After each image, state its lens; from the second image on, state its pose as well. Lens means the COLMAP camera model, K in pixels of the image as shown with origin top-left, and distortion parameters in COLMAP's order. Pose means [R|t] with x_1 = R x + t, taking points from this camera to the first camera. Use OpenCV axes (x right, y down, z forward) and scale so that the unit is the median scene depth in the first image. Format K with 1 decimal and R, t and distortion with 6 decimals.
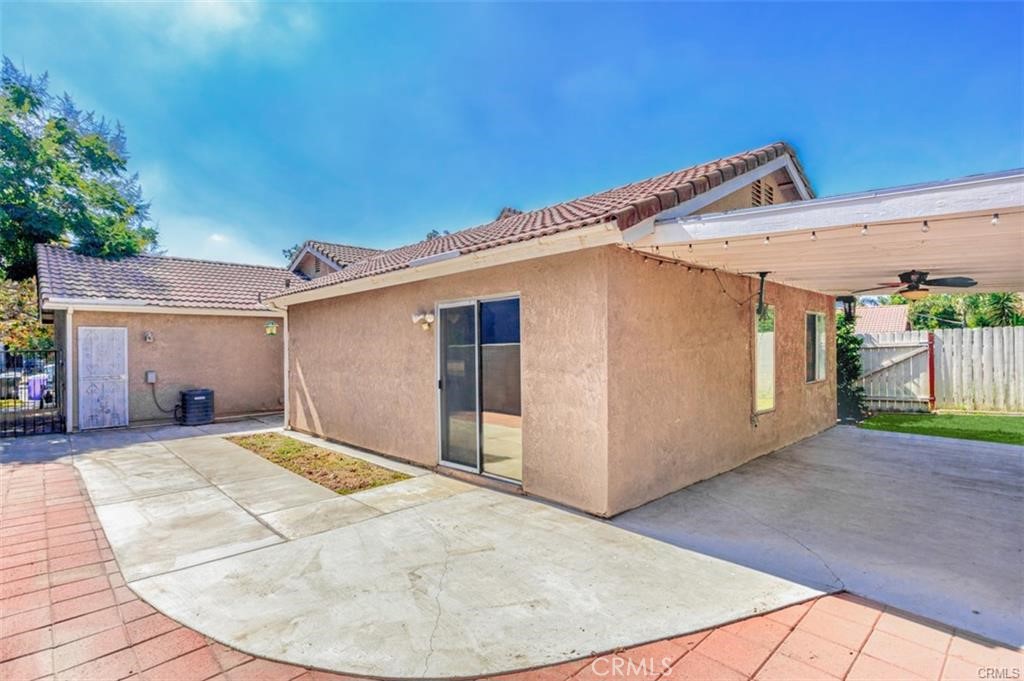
lens RADIAL K [[499.0, 0, 507.5], [0, 499.0, 342.8], [0, 0, 1]] dist [-0.003519, 0.000959]
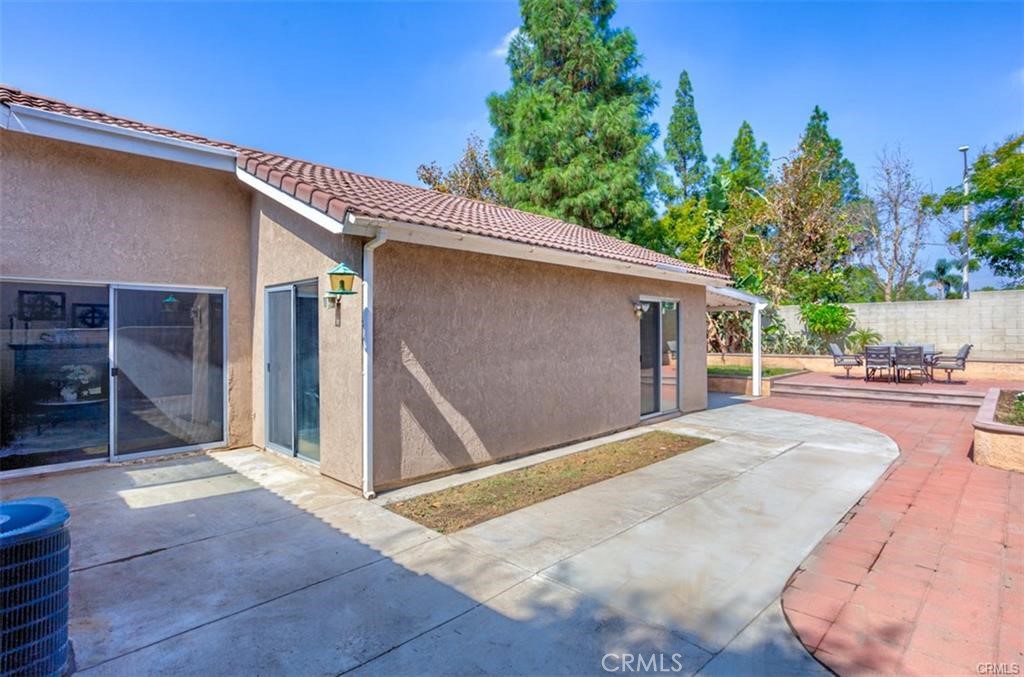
lens RADIAL K [[497.6, 0, 509.9], [0, 497.6, 334.4], [0, 0, 1]] dist [-0.000719, 0.006908]
pose [[-0.027600, 0.021468, 0.999389, -0.865143], [0.003336, 0.999766, -0.021384, 0.028381], [-0.999613, 0.002744, -0.027665, 0.834174]]
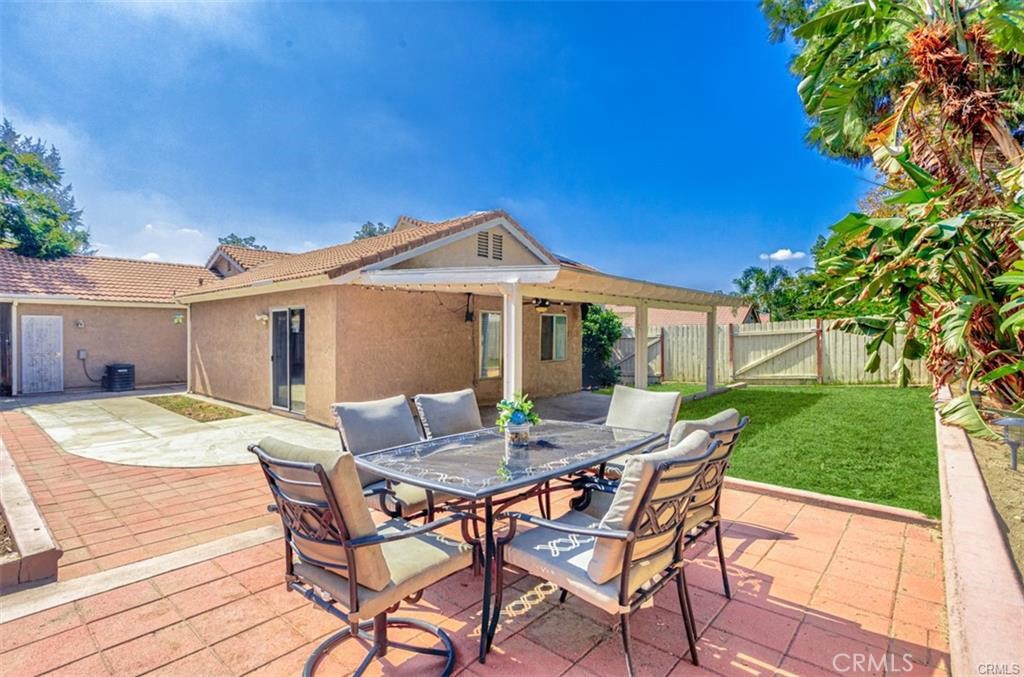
lens RADIAL K [[497.6, 0, 509.9], [0, 497.6, 334.4], [0, 0, 1]] dist [-0.000719, 0.006908]
pose [[0.996494, 0.011764, 0.082836, 0.302711], [-0.012980, 0.999816, 0.014157, -0.016798], [-0.082654, -0.015183, 0.996463, -0.409481]]
